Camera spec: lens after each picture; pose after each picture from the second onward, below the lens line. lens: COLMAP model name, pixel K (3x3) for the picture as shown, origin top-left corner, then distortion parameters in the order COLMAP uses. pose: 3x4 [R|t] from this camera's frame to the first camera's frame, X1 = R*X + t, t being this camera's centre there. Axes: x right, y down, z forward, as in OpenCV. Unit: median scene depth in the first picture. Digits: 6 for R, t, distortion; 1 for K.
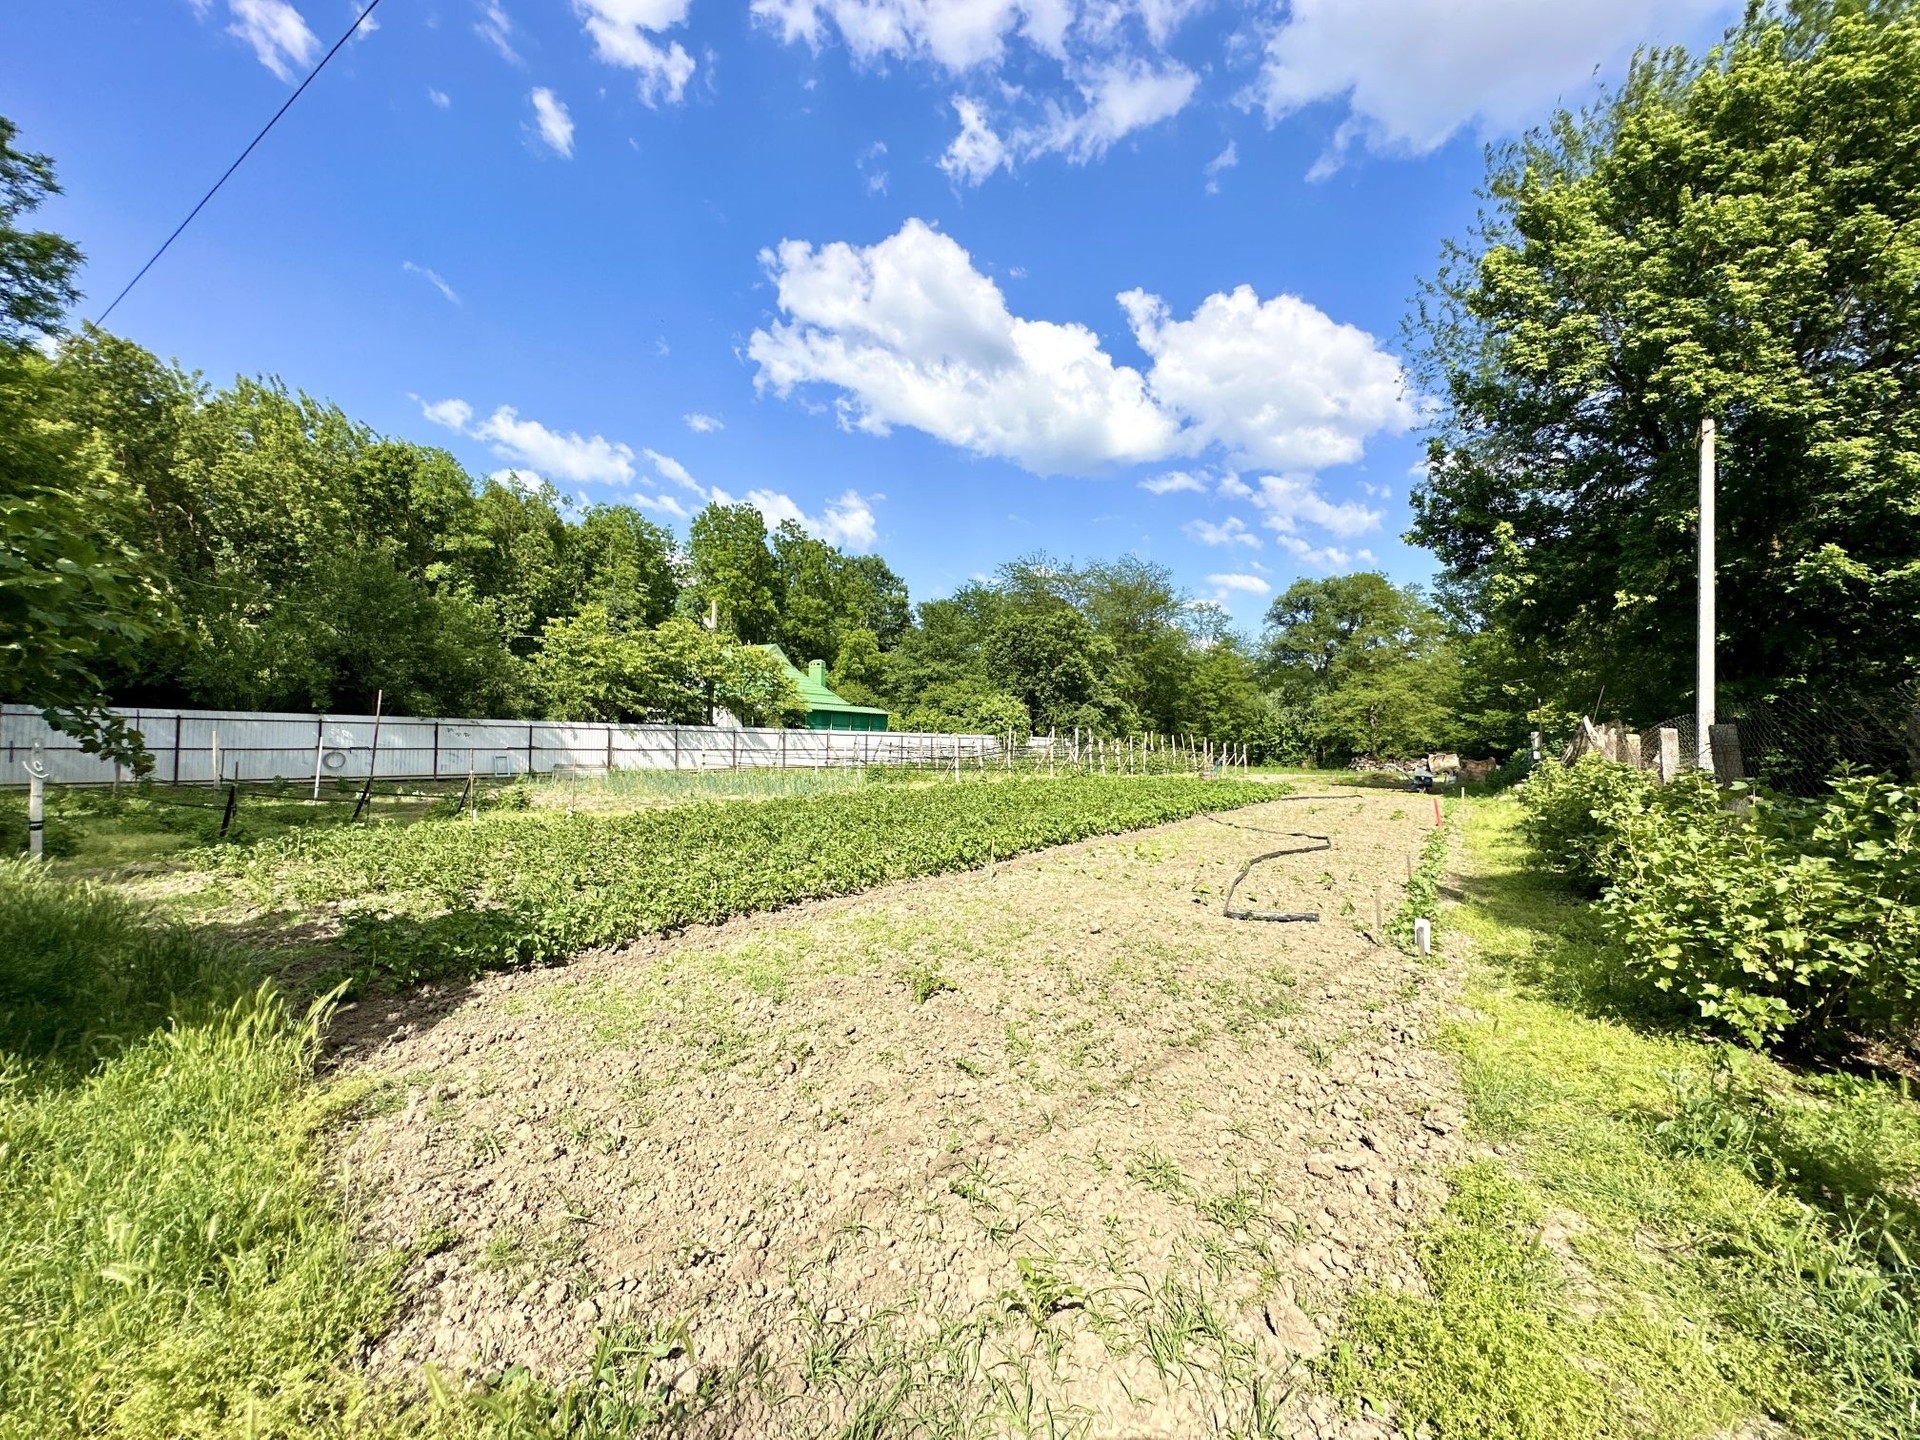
lens RADIAL K [[749.9, 0, 960.0], [0, 749.9, 720.0], [0, 0, 1]] dist [-0.000093, 0.000057]
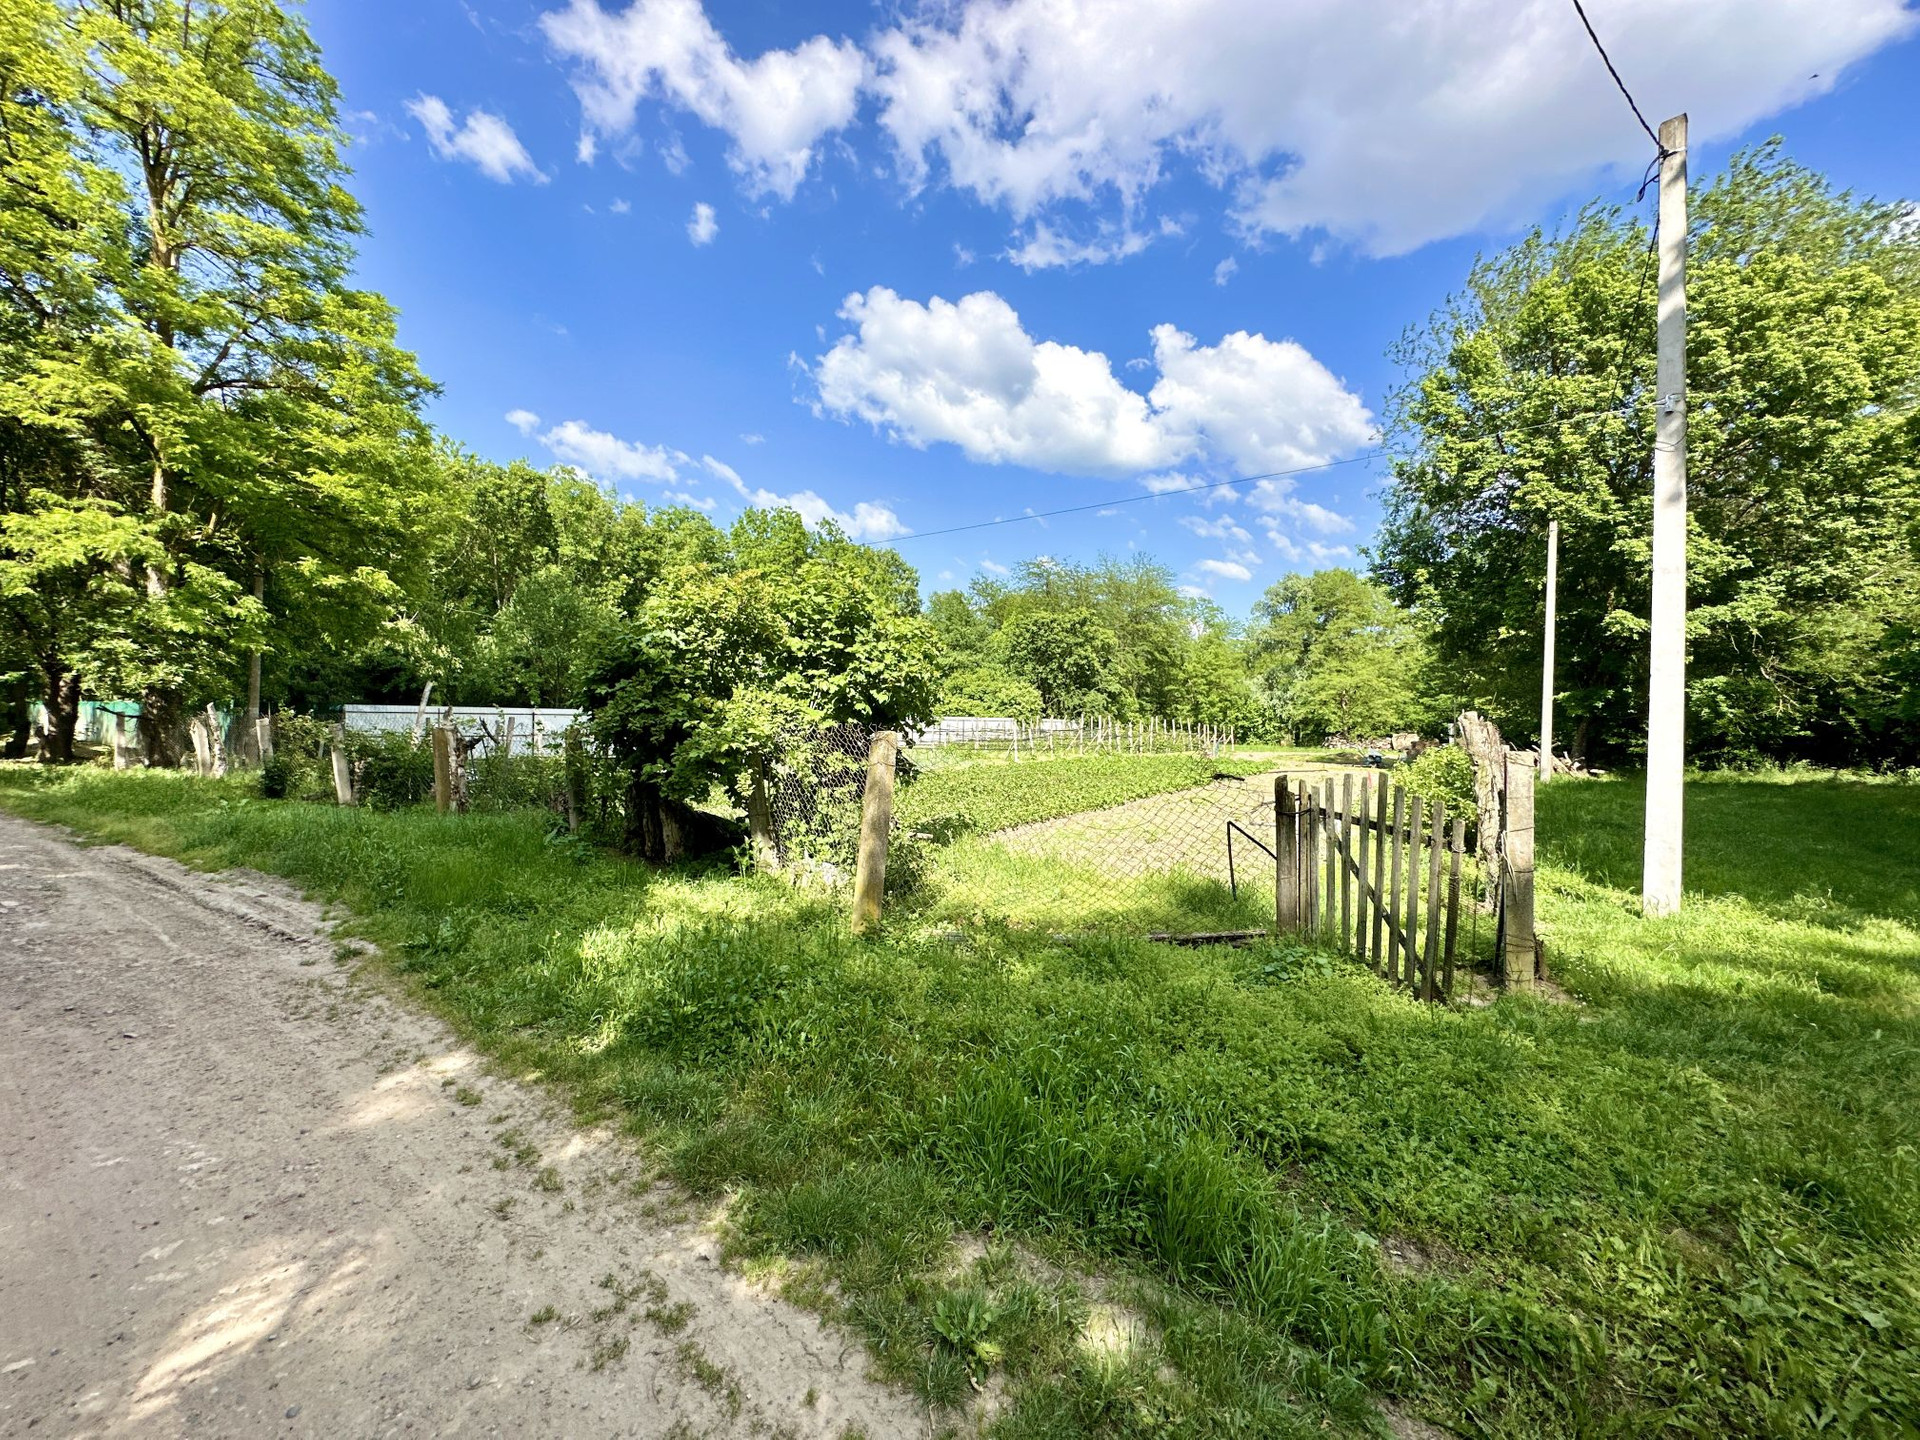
lens RADIAL K [[781.3, 0, 960.0], [0, 781.3, 720.0], [0, 0, 1]] dist [0.038451, -0.000024]
pose [[0.999212, -0.001306, 0.039663, -0.080983], [0.000041, 0.999492, 0.031876, -0.014659], [-0.039685, -0.031849, 0.998705, -0.176675]]
